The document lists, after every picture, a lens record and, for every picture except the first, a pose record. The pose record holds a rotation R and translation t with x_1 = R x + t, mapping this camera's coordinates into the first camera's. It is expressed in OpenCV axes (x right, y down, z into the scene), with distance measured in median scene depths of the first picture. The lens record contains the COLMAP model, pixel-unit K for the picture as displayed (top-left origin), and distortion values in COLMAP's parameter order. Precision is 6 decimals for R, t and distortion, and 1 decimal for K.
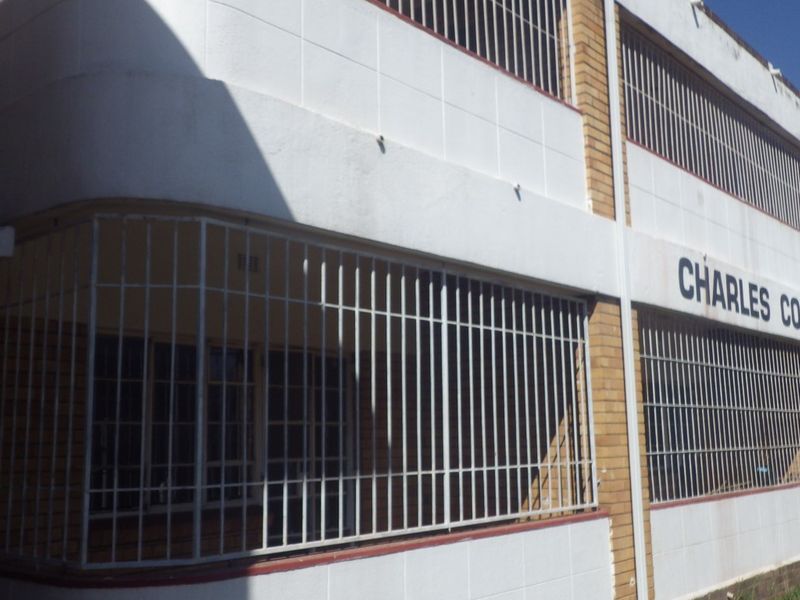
lens RADIAL K [[878.6, 0, 394.9], [0, 878.6, 298.2], [0, 0, 1]] dist [0.010779, 0.000000]
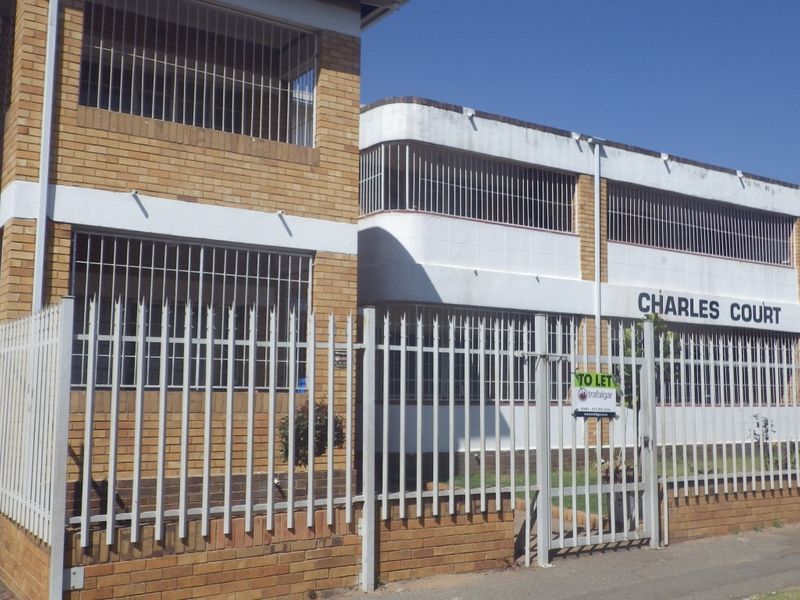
lens RADIAL K [[878.6, 0, 403.7], [0, 878.6, 300.1], [0, 0, 1]] dist [0.010779, 0.000000]
pose [[0.963725, 0.003384, -0.266874, 0.373226], [0.012278, 0.998299, 0.056995, -0.173243], [0.266613, -0.058205, 0.962045, -1.329129]]
